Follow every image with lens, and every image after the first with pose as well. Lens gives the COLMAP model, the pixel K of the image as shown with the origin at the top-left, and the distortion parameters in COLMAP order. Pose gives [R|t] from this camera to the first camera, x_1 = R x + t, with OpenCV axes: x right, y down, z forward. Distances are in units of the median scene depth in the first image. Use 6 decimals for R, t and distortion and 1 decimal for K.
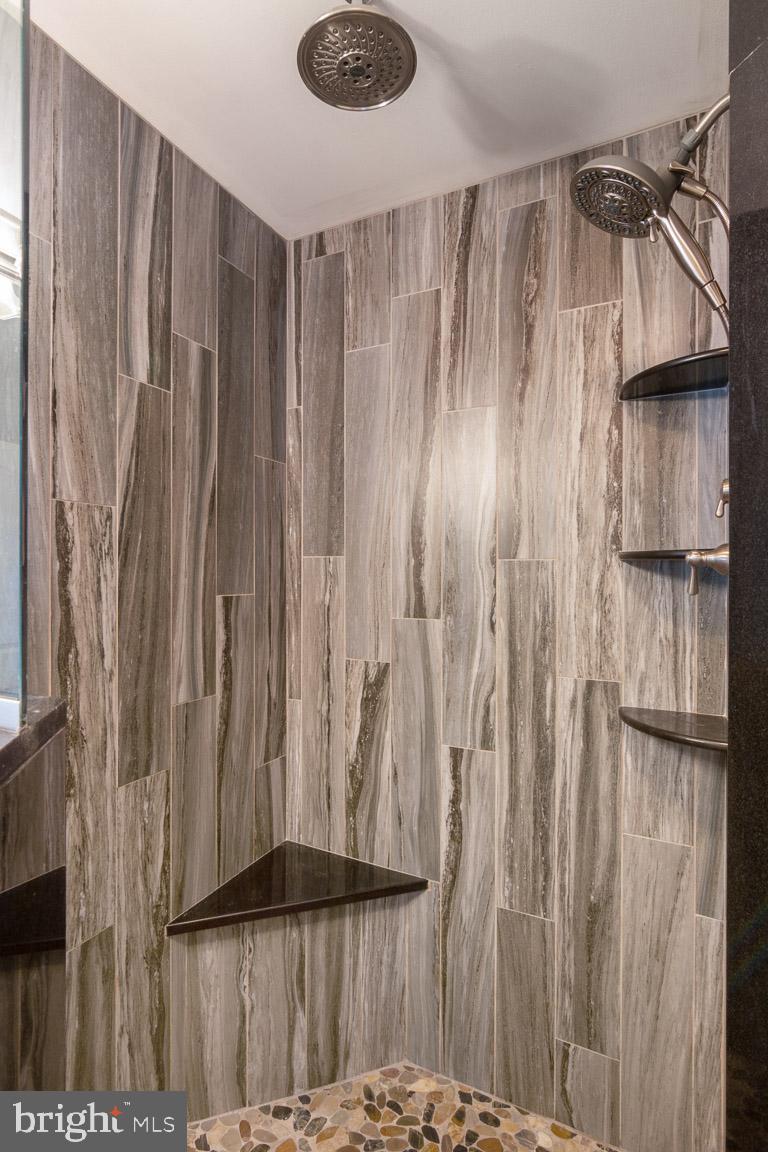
lens RADIAL K [[581.9, 0, 384.0], [0, 581.9, 576.0], [0, 0, 1]] dist [0.000193, 0.000910]
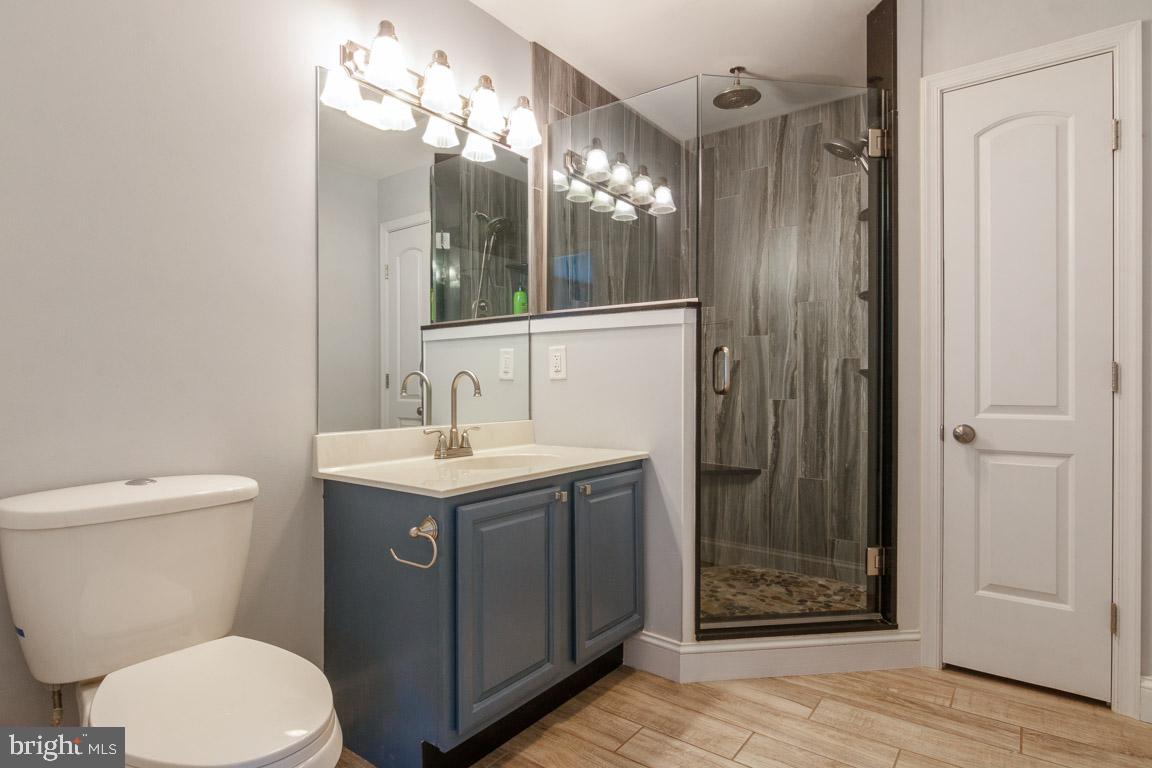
lens RADIAL K [[605.7, 0, 576.0], [0, 605.7, 384.0], [0, 0, 1]] dist [-0.003752, -0.000344]
pose [[0.983224, -0.001015, -0.182402, -0.174042], [0.000817, 0.999999, -0.001161, 0.251985], [0.182403, 0.000992, 0.983223, -1.172834]]
